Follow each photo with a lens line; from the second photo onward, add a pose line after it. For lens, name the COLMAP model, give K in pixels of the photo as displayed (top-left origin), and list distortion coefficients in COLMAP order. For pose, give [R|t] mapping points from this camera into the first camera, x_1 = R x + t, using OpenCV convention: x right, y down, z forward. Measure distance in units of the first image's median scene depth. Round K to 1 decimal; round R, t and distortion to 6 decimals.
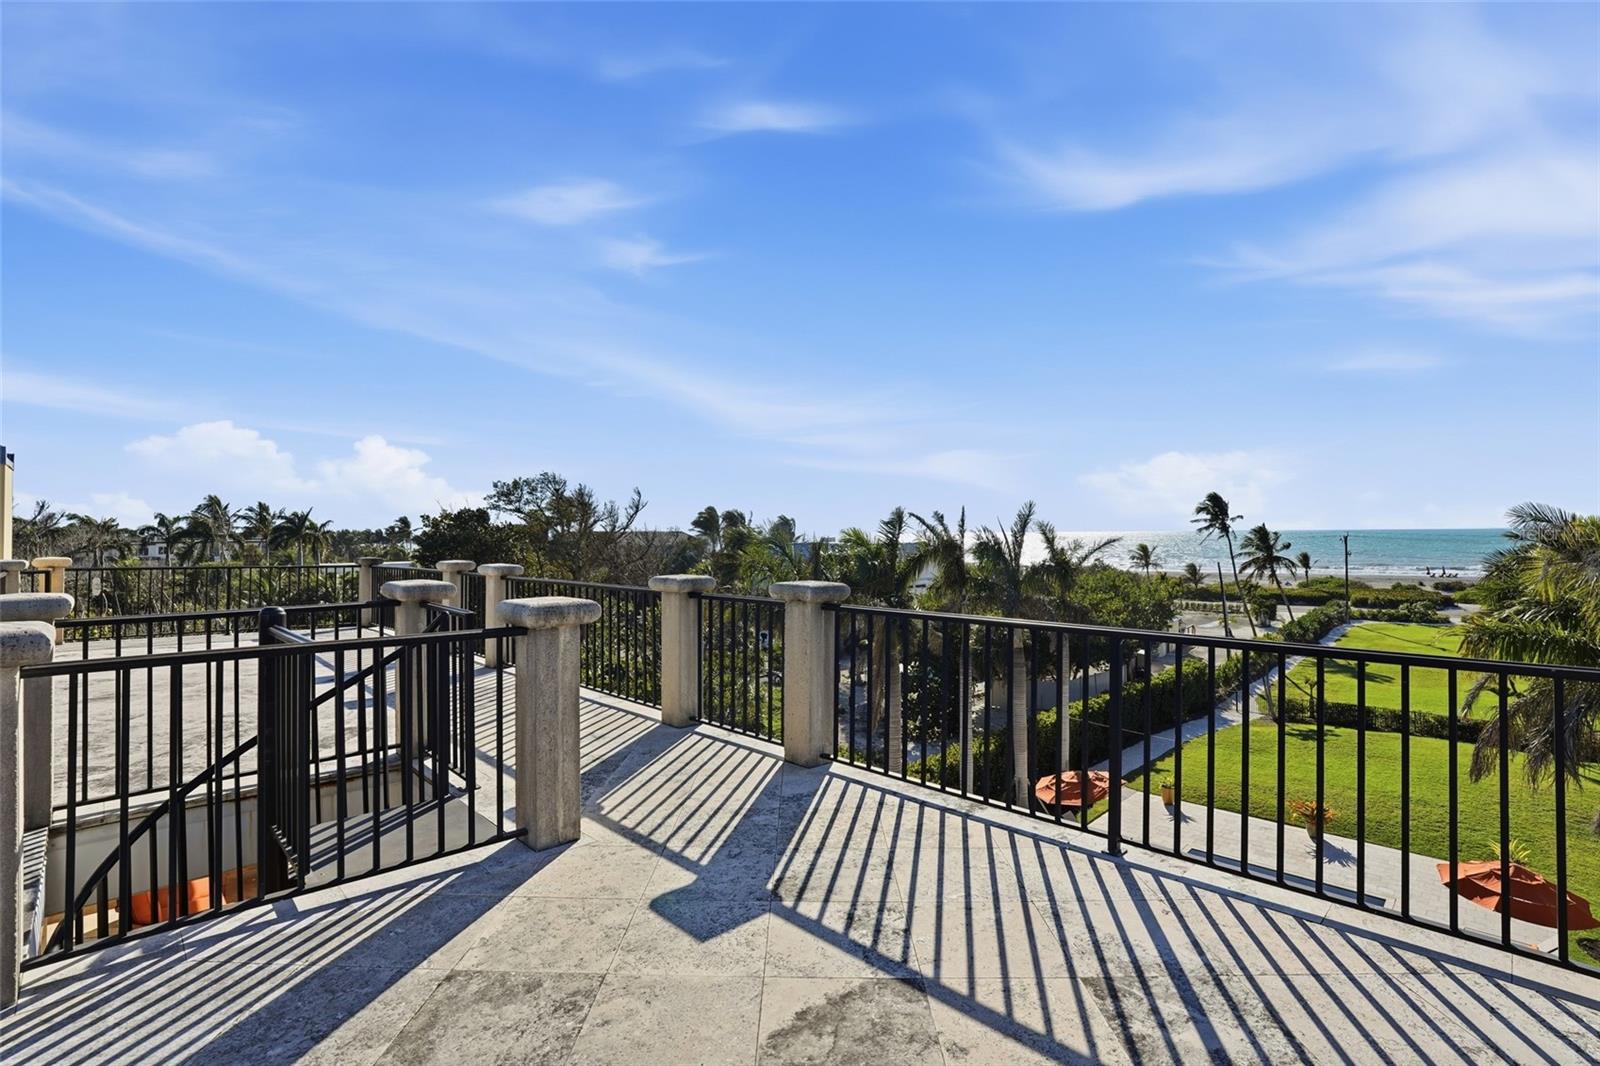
lens RADIAL K [[753.0, 0, 803.8], [0, 753.0, 536.1], [0, 0, 1]] dist [-0.024905, 0.001828]
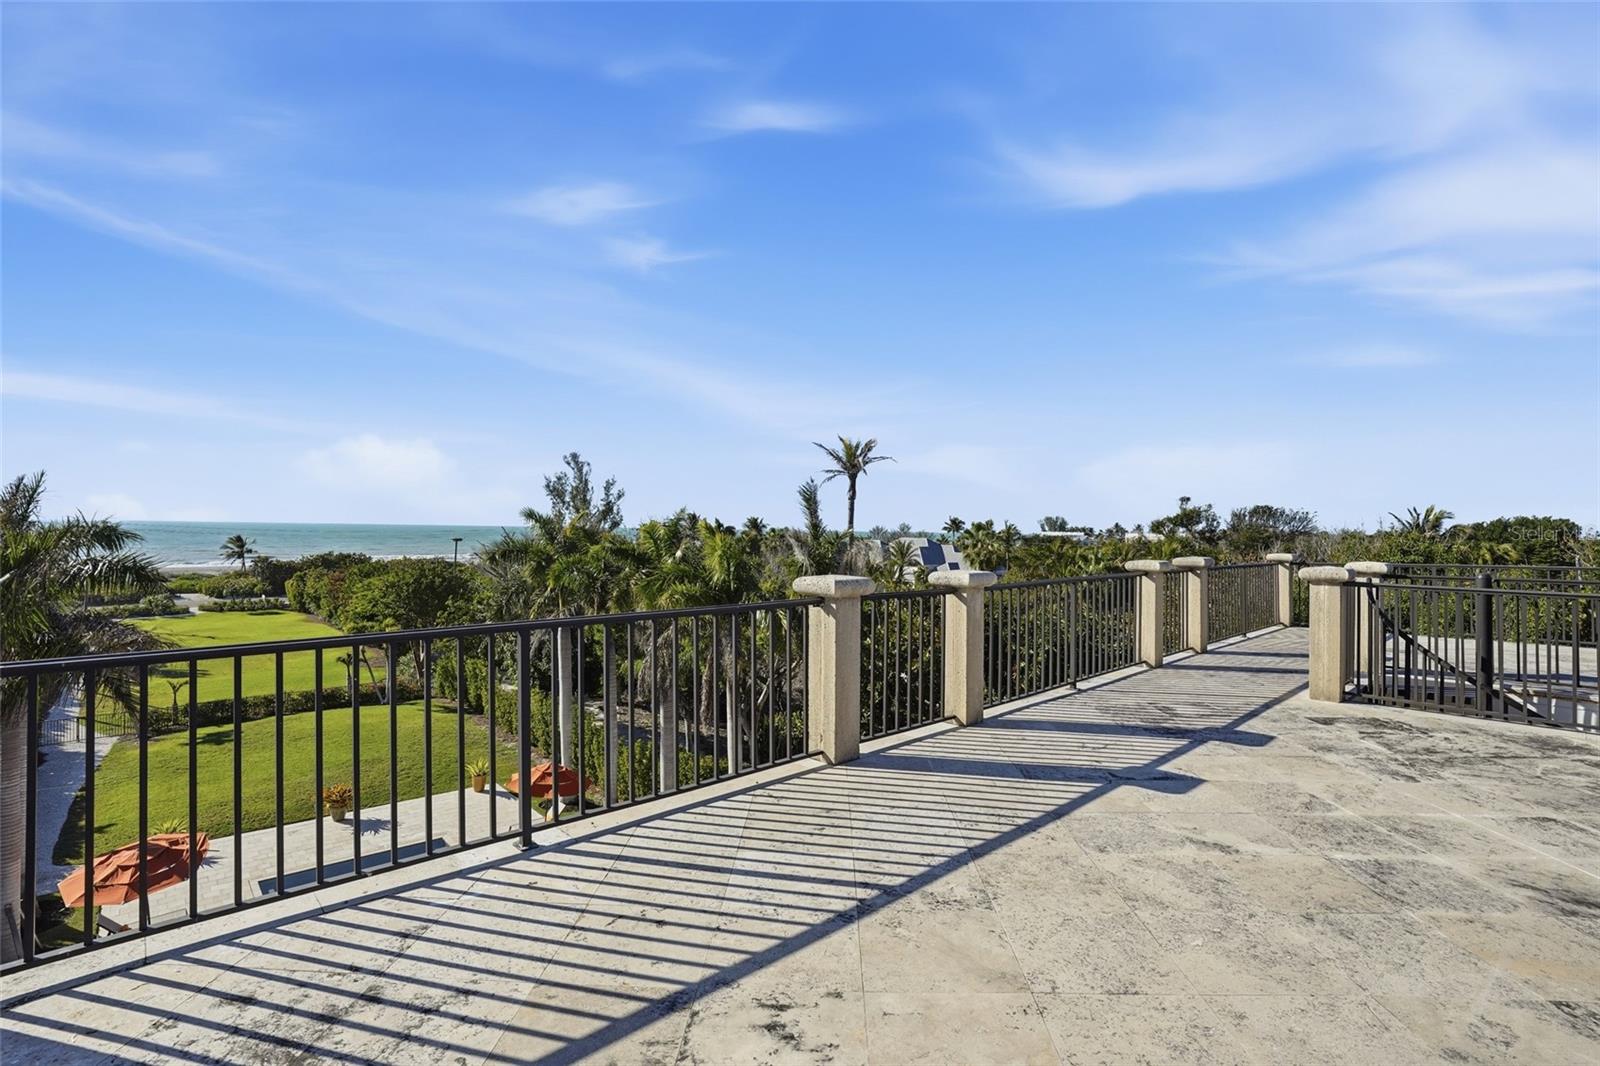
lens RADIAL K [[753.0, 0, 789.8], [0, 753.0, 490.8], [0, 0, 1]] dist [-0.024905, 0.001828]
pose [[0.043783, 0.060692, 0.997196, -0.350837], [-0.012551, 0.998108, -0.060196, 0.001157], [-0.998962, -0.009880, 0.044462, 0.348619]]
